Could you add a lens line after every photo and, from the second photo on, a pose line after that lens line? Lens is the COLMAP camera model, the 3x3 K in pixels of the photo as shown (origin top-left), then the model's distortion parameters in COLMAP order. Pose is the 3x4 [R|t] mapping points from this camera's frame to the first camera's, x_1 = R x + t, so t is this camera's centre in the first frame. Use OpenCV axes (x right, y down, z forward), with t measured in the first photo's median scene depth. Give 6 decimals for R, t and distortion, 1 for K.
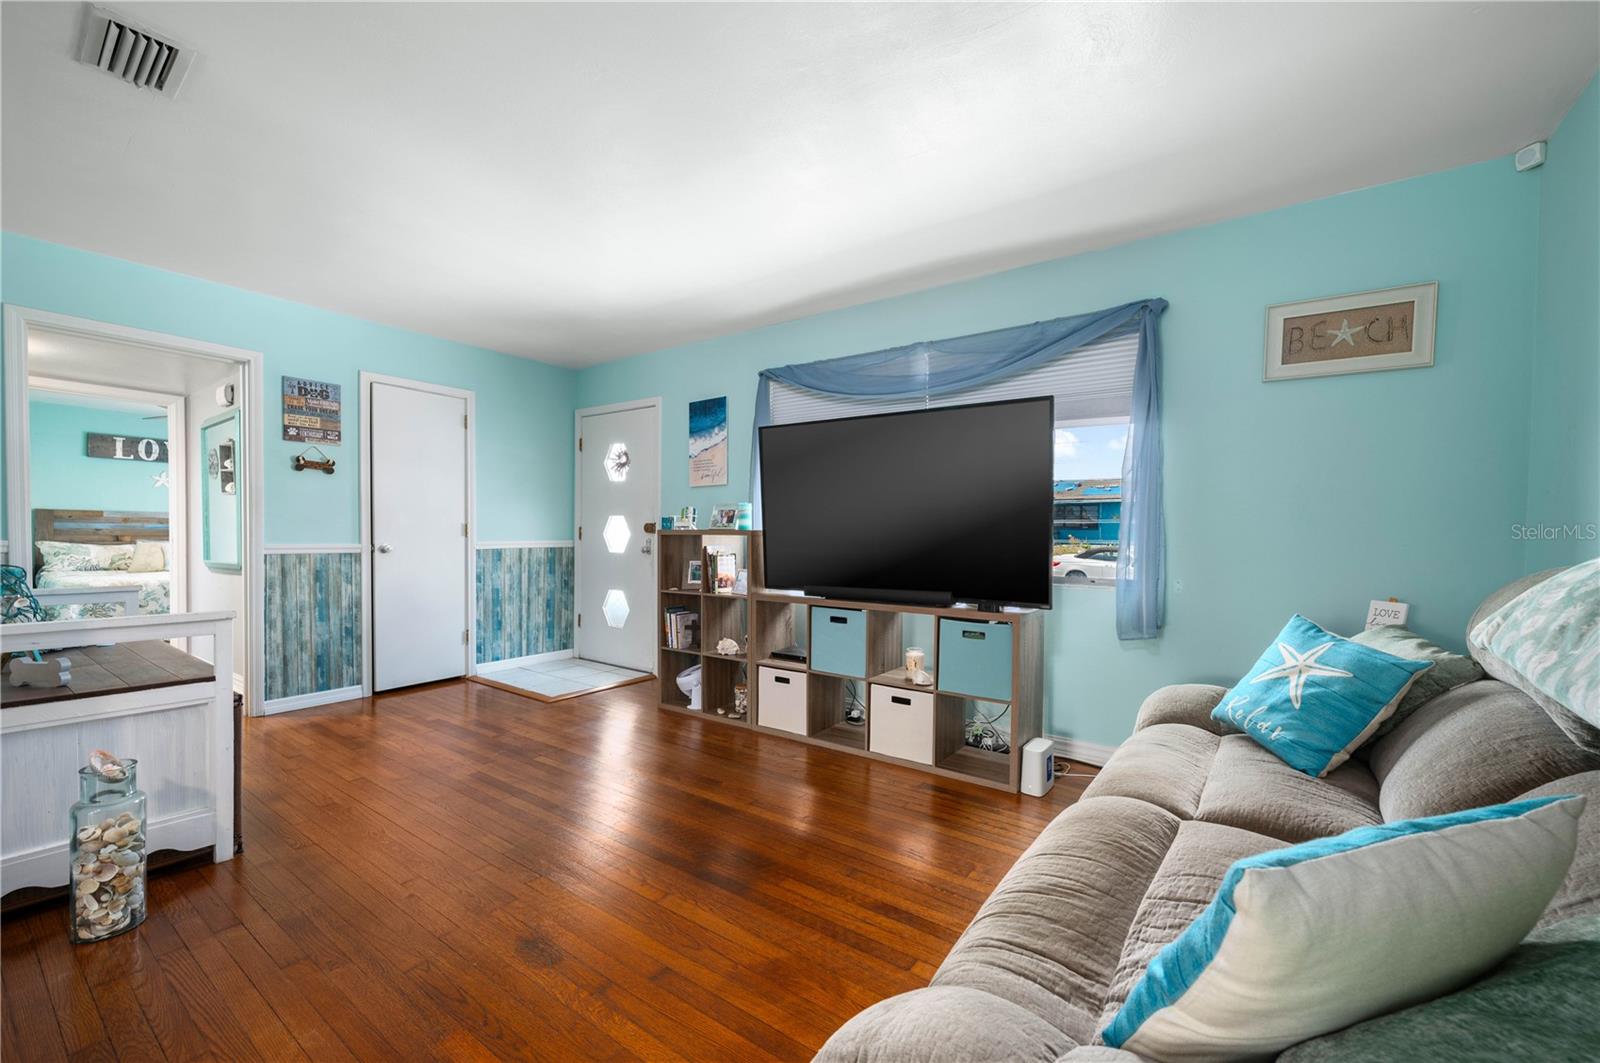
lens RADIAL K [[648.5, 0, 793.5], [0, 648.5, 542.5], [0, 0, 1]] dist [0.000774, 0.000163]
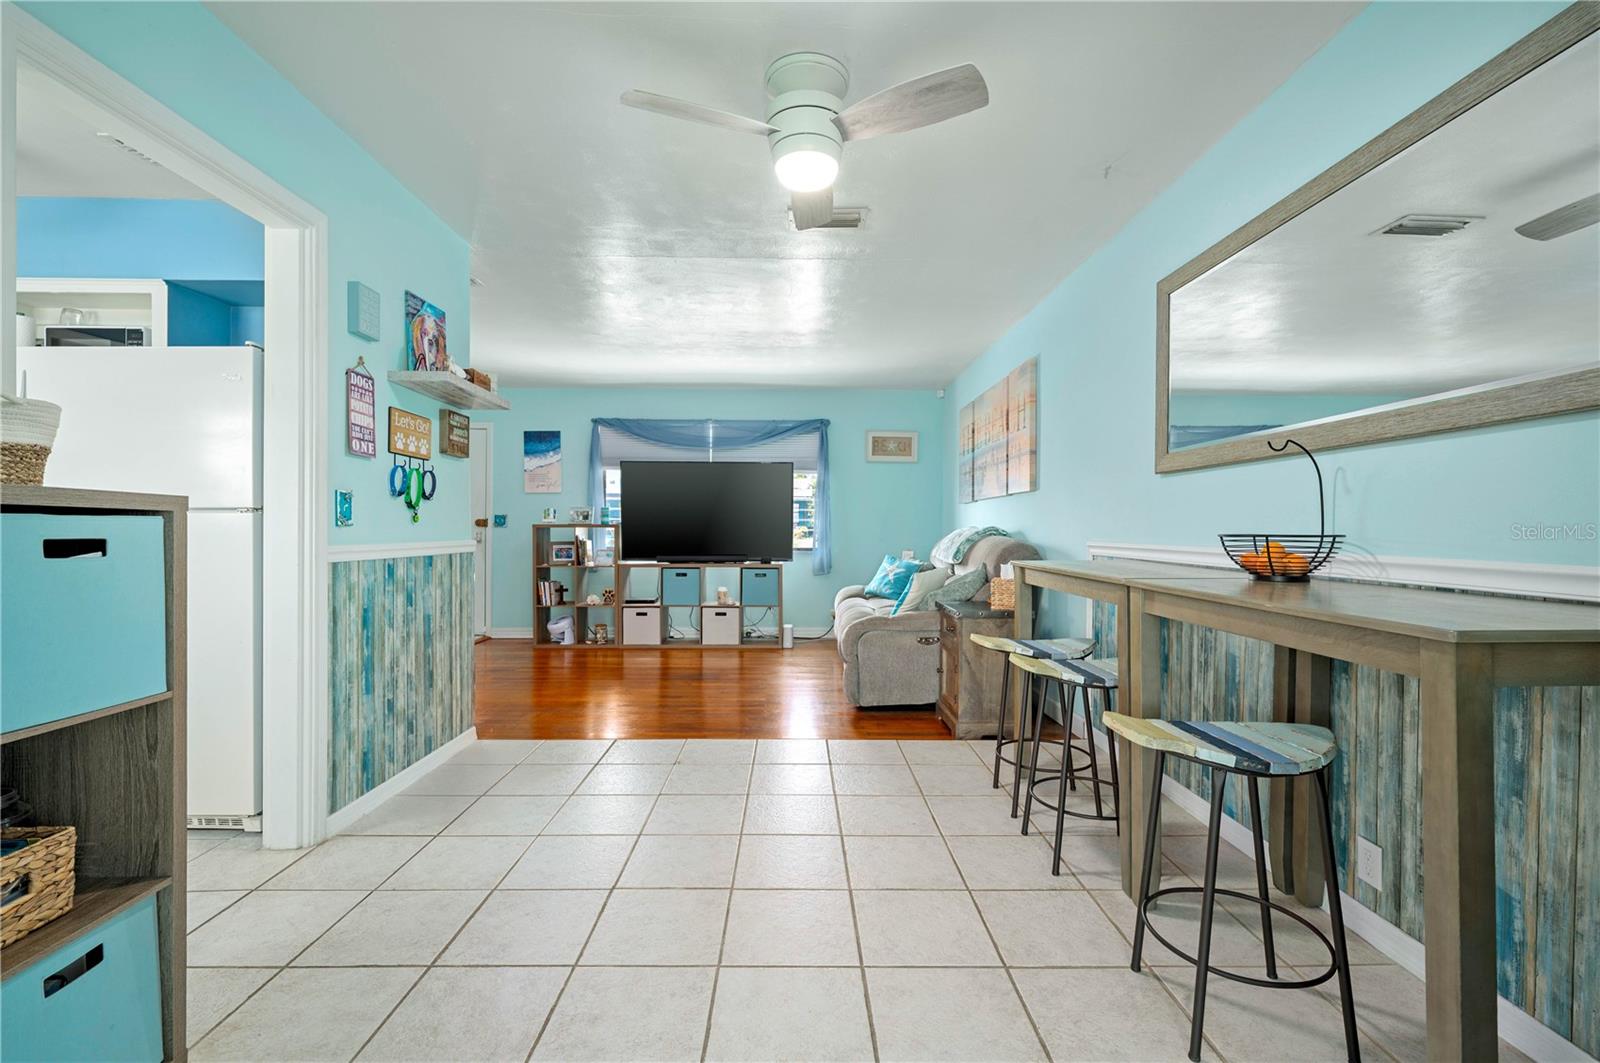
lens RADIAL K [[672.9, 0, 800.6], [0, 672.9, 525.2], [0, 0, 1]] dist [-0.000260, 0.000109]
pose [[0.802847, -0.001165, 0.596183, -0.611408], [0.012250, 0.999819, -0.014542, 0.011146], [-0.596059, 0.018978, 0.802717, -0.541453]]
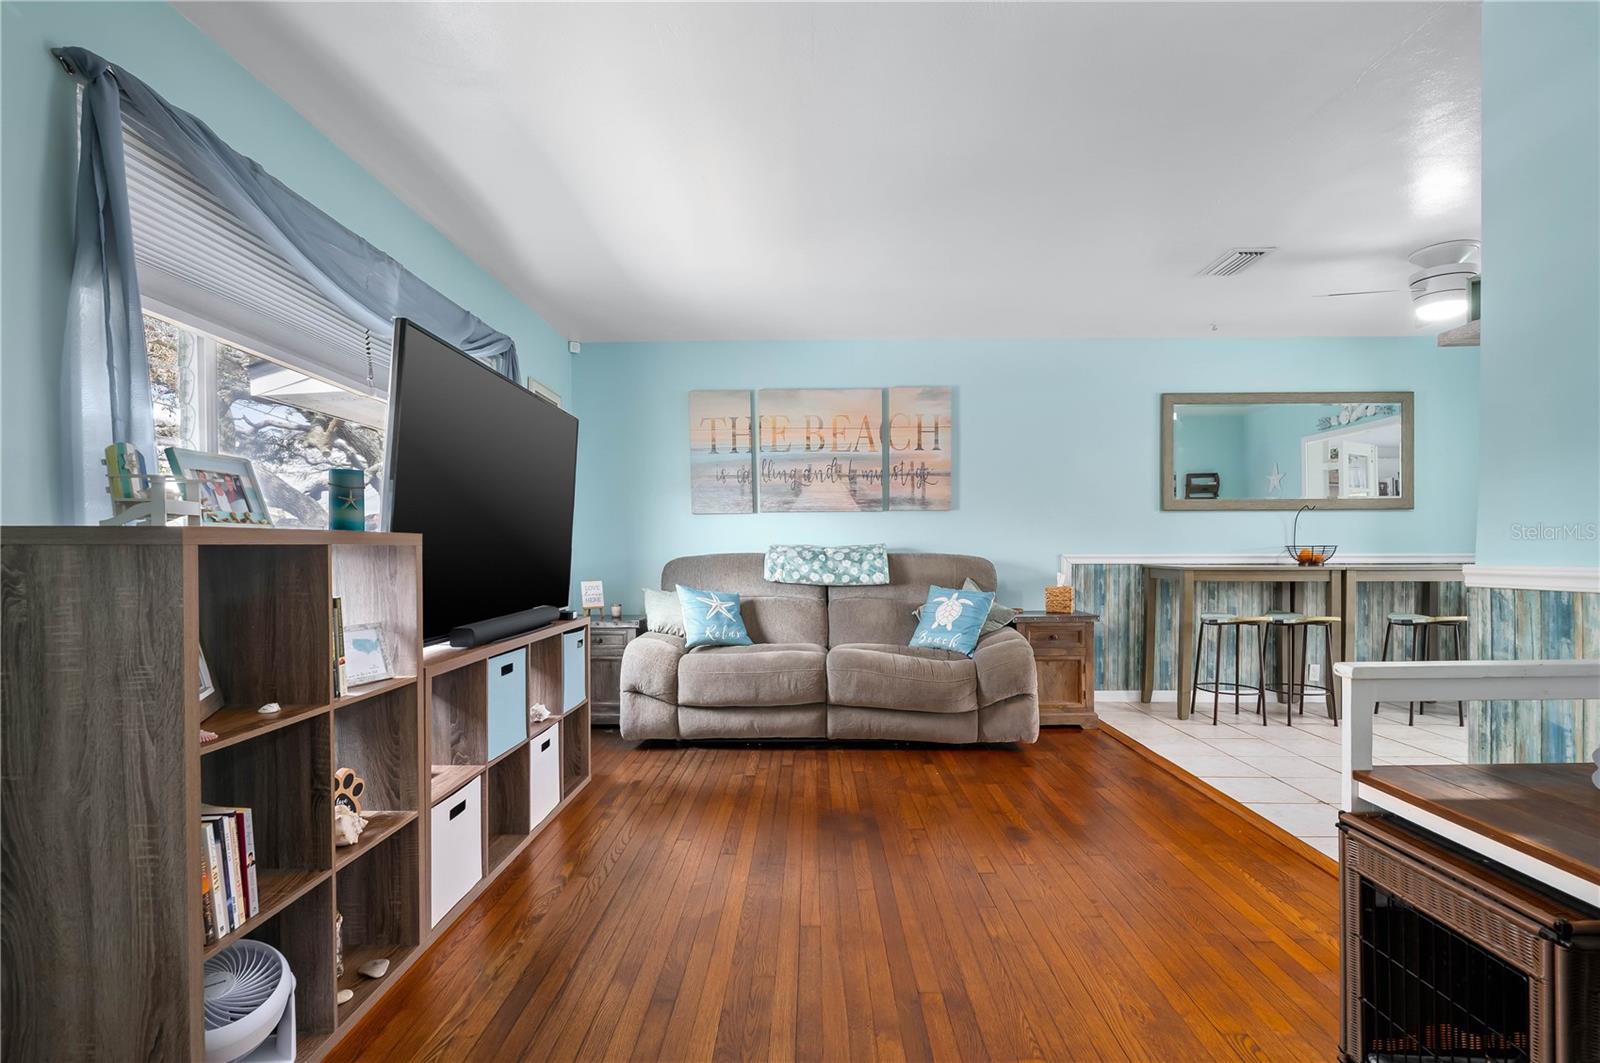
lens RADIAL K [[748.0, 0, 799.9], [0, 748.0, 553.8], [0, 0, 1]] dist [0.001308, 0.000199]
pose [[-0.571268, -0.010518, 0.820696, -0.588825], [0.015324, 0.999607, 0.023478, -0.011860], [-0.820620, 0.025989, -0.570882, 0.939819]]
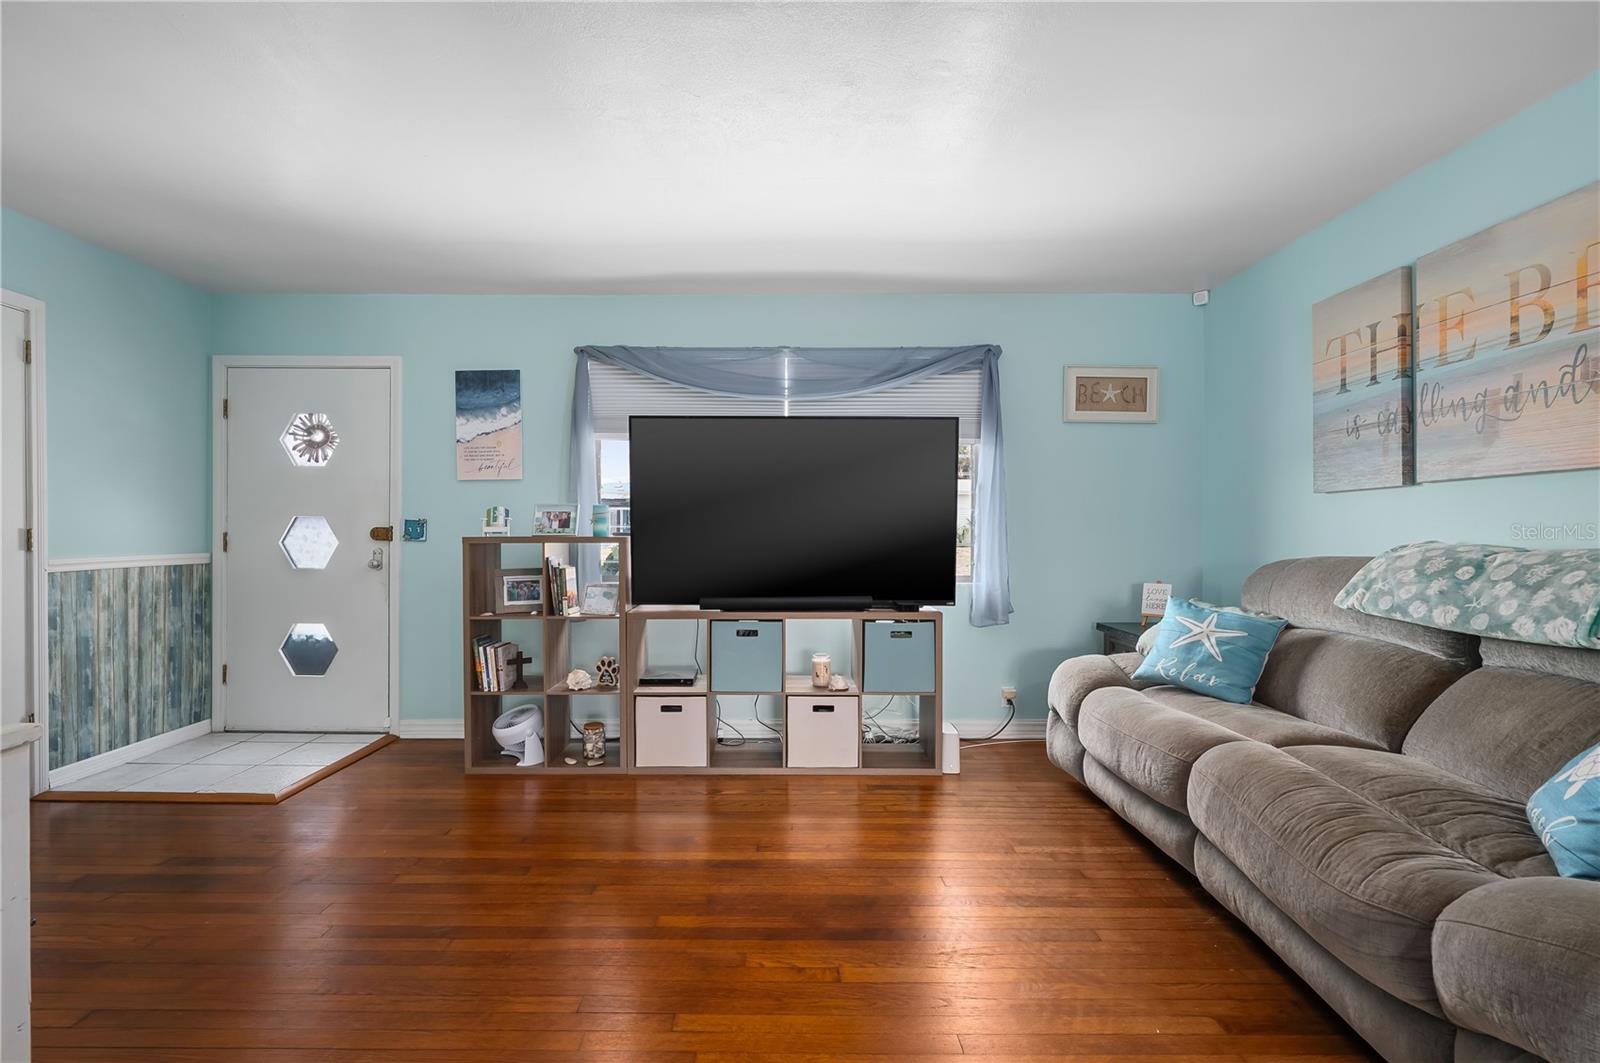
lens RADIAL K [[675.6, 0, 777.0], [0, 675.6, 537.1], [0, 0, 1]] dist [0.000063, 0.000224]
pose [[0.812576, -0.008183, 0.582798, -0.363730], [0.014831, 0.999868, -0.006640, -0.008740], [-0.582667, 0.014039, 0.812590, 0.149618]]
